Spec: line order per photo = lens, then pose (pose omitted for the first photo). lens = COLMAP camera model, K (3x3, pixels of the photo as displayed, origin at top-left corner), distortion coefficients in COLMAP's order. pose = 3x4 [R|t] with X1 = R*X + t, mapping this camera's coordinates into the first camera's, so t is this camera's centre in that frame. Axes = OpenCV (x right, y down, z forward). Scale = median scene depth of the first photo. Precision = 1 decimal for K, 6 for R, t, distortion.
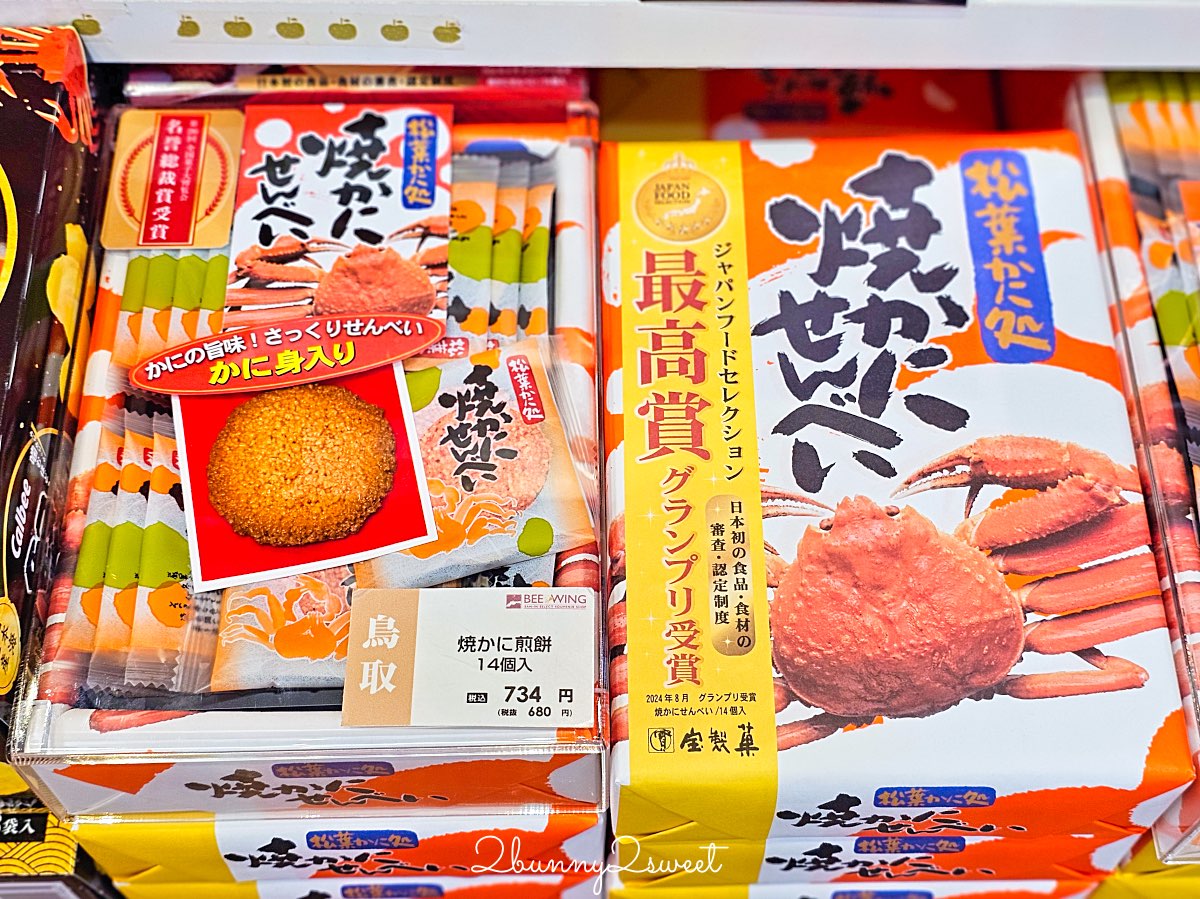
lens RADIAL K [[1671.3, 0, 599.9], [0, 1671.3, 448.0], [0, 0, 1]] dist [0.016731, 0.000000]
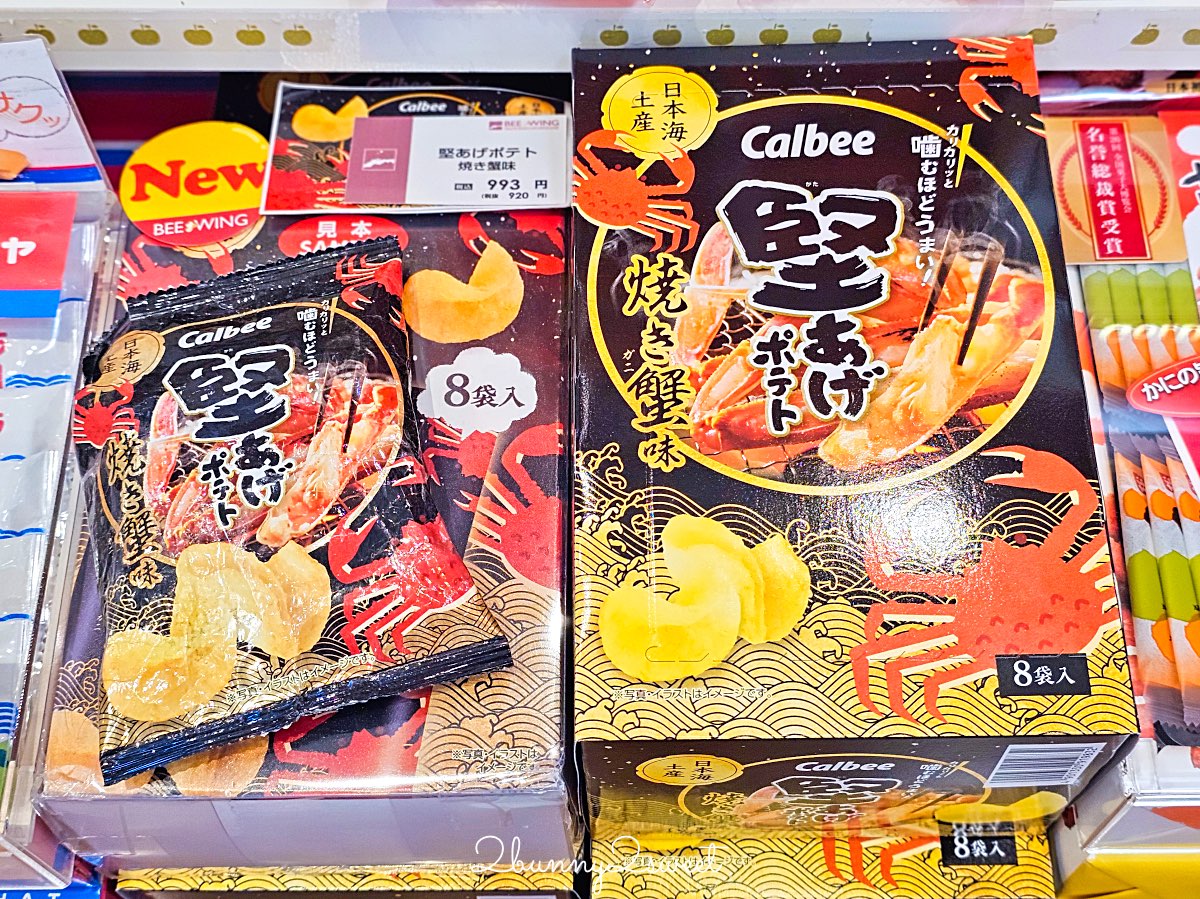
lens RADIAL K [[1671.3, 0, 572.0], [0, 1671.3, 423.3], [0, 0, 1]] dist [0.016731, 0.000000]
pose [[0.999812, 0.000599, -0.019369, -0.558249], [0.000010, 0.999507, 0.031407, -0.055838], [0.019379, -0.031401, 0.999319, 0.011080]]
